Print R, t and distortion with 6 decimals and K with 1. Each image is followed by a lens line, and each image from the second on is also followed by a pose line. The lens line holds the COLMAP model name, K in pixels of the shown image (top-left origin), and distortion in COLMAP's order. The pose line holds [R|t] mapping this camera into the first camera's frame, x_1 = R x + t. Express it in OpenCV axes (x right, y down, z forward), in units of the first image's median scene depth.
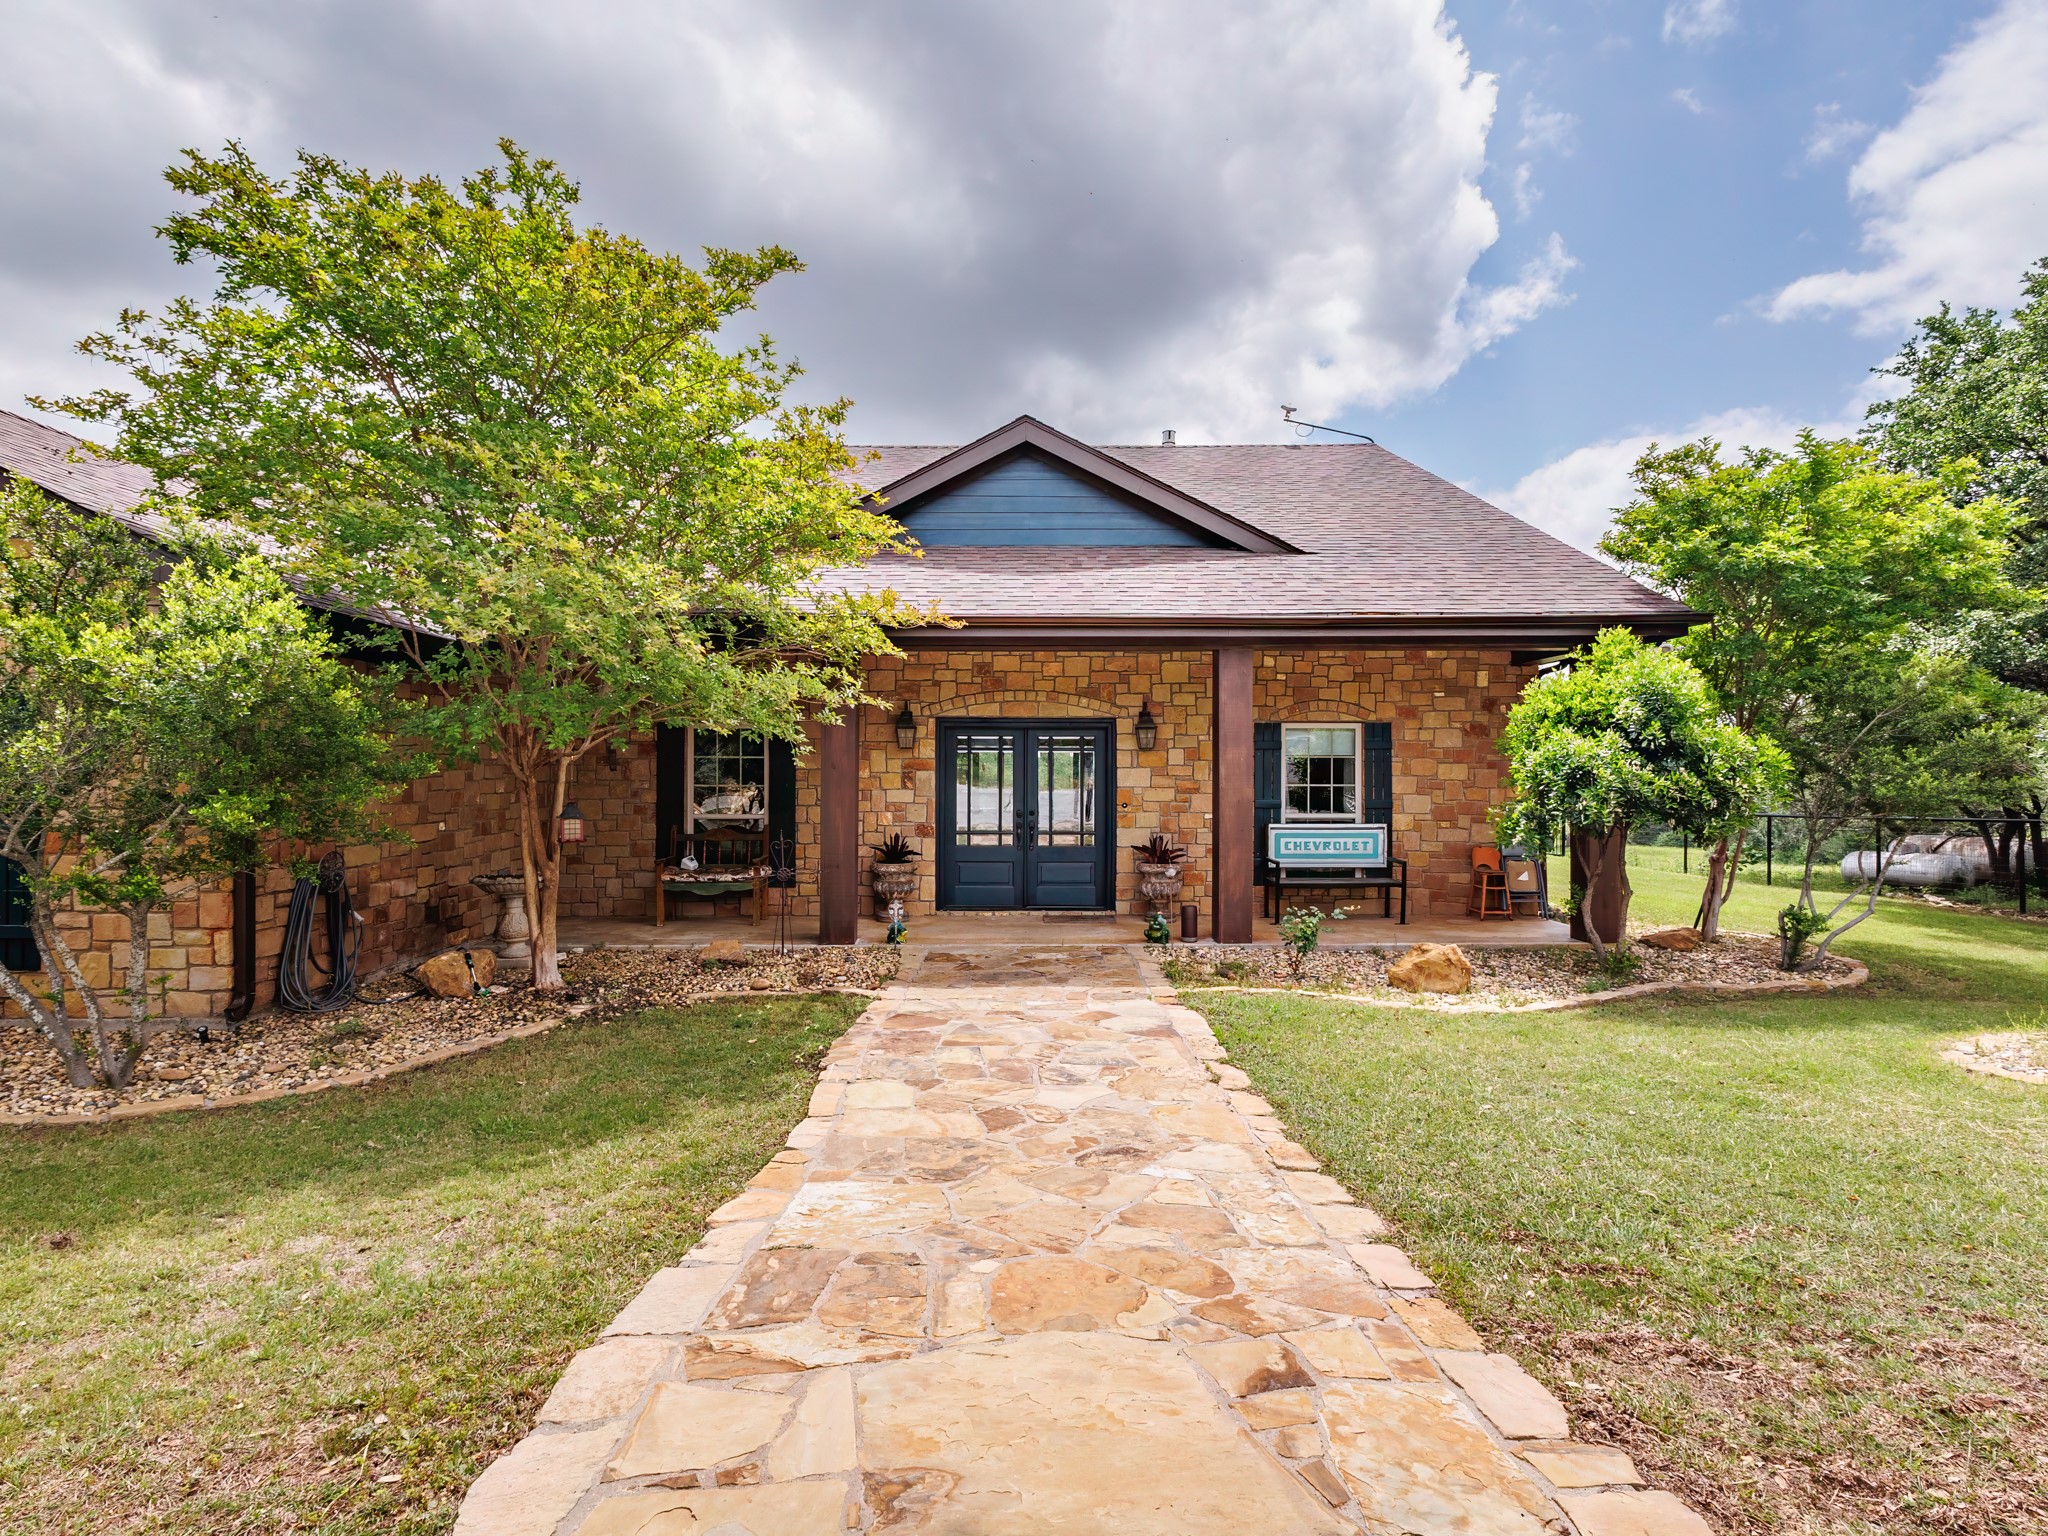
lens RADIAL K [[1067.3, 0, 1013.4], [0, 1067.3, 770.4], [0, 0, 1]] dist [0.015325, -0.001433]
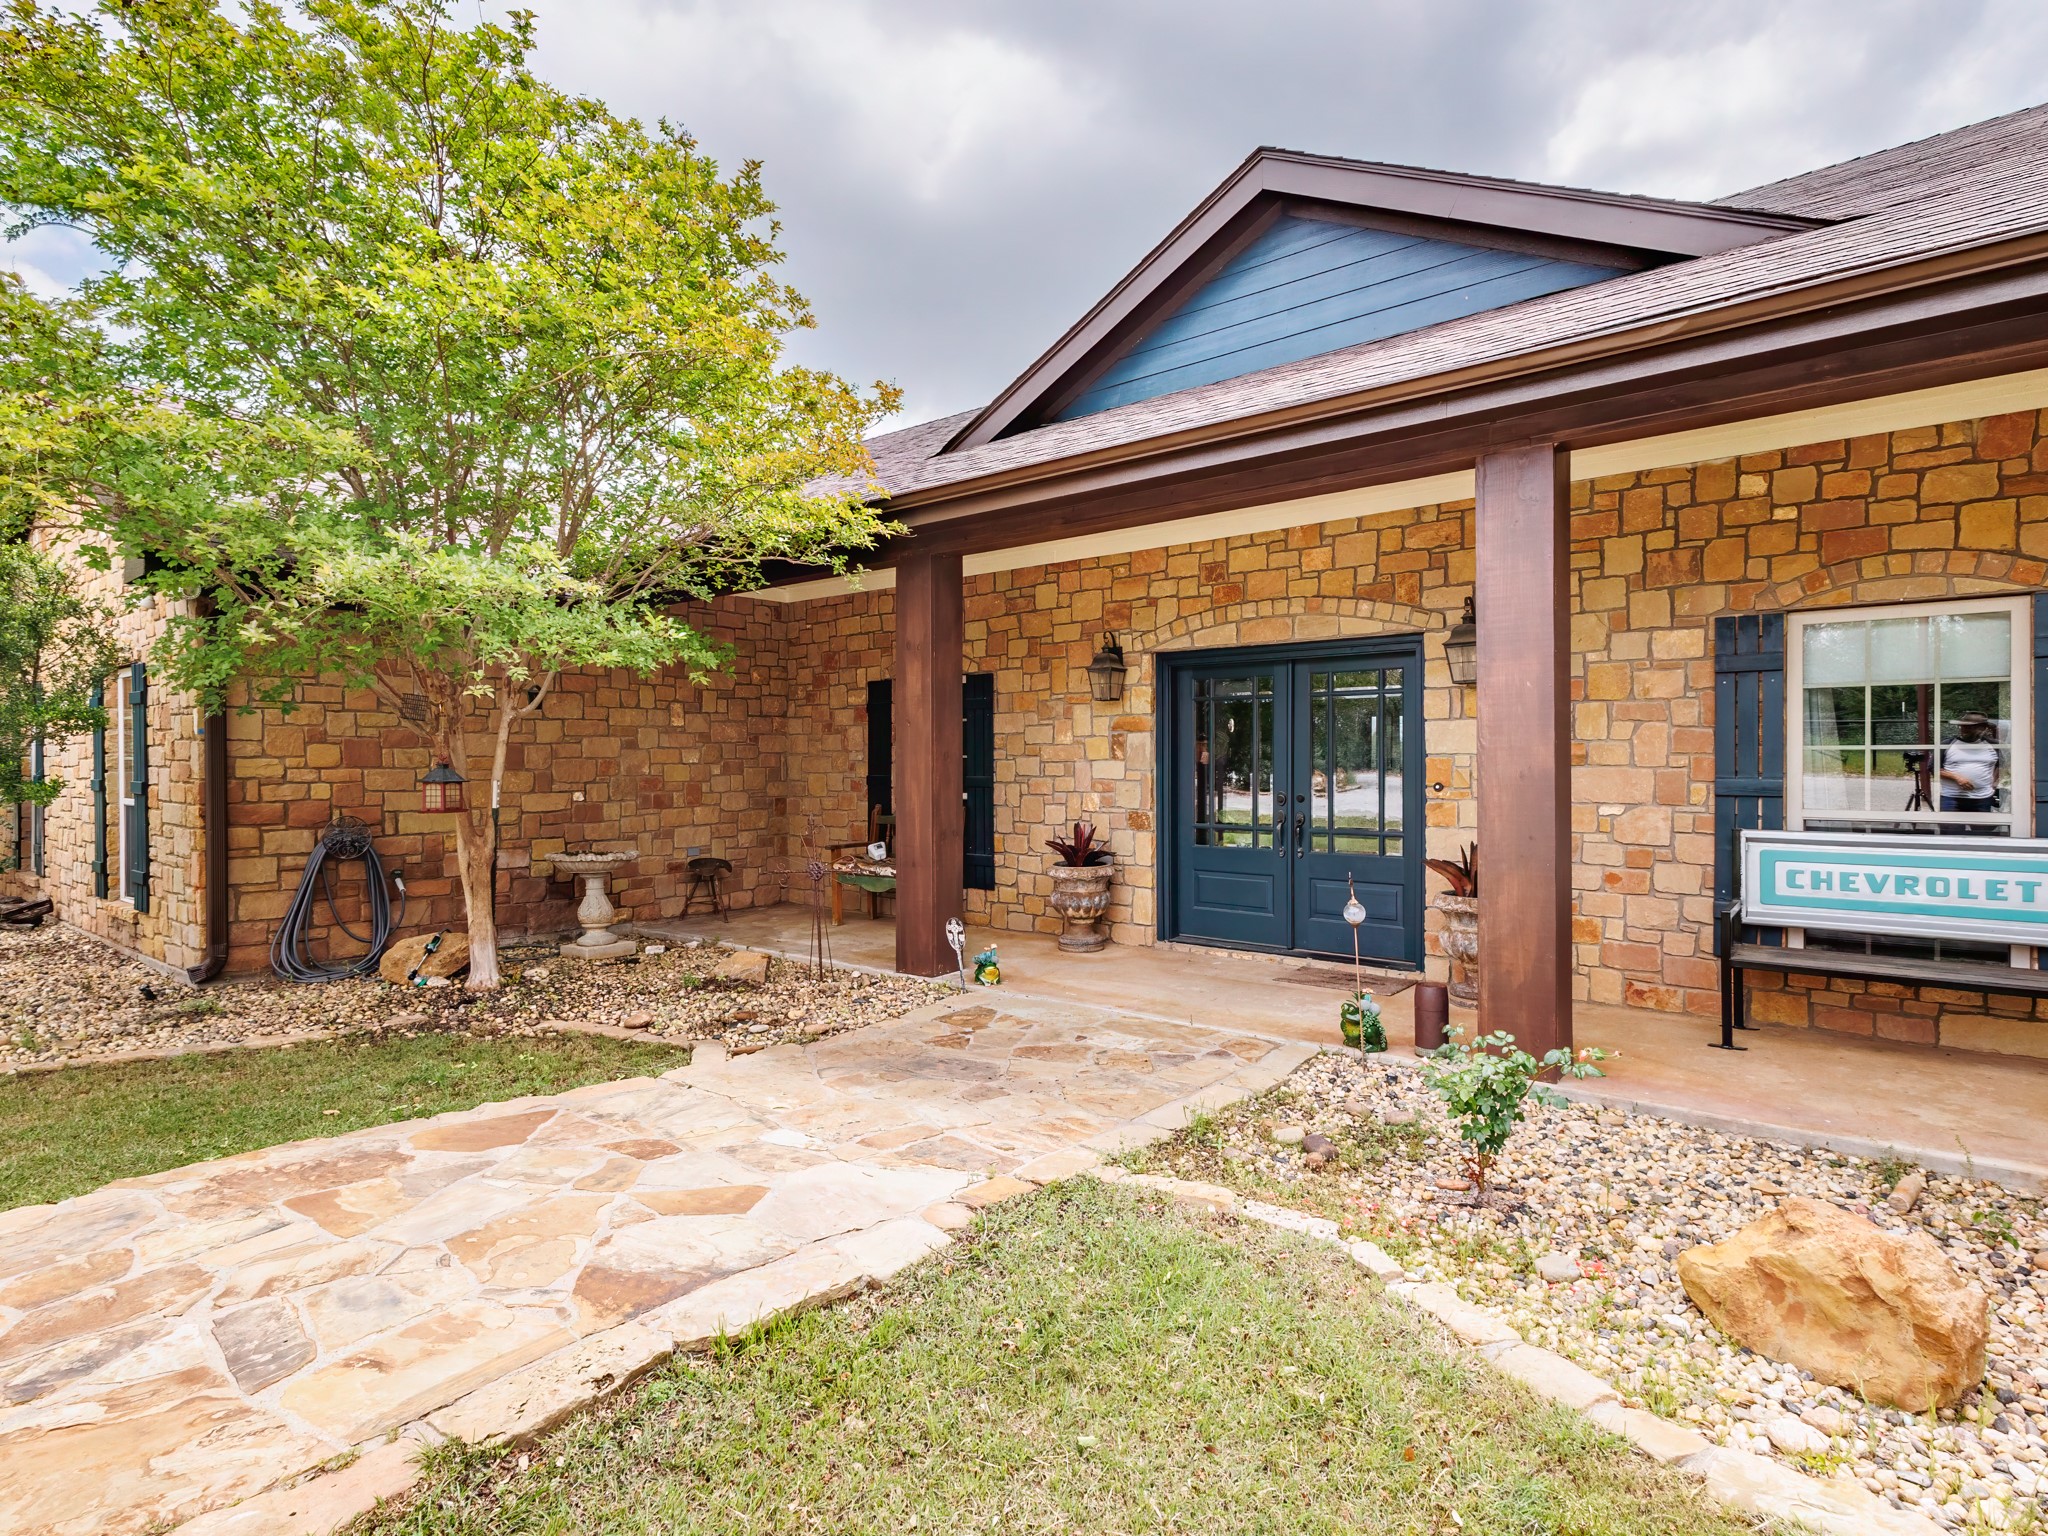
lens RADIAL K [[1067.3, 0, 1030.3], [0, 1067.3, 768.4], [0, 0, 1]] dist [0.015325, -0.001433]
pose [[0.769695, 0.000165, -0.638411, 0.297355], [0.001104, 0.999998, 0.001590, 0.021731], [0.638410, -0.001928, 0.769694, 0.435162]]
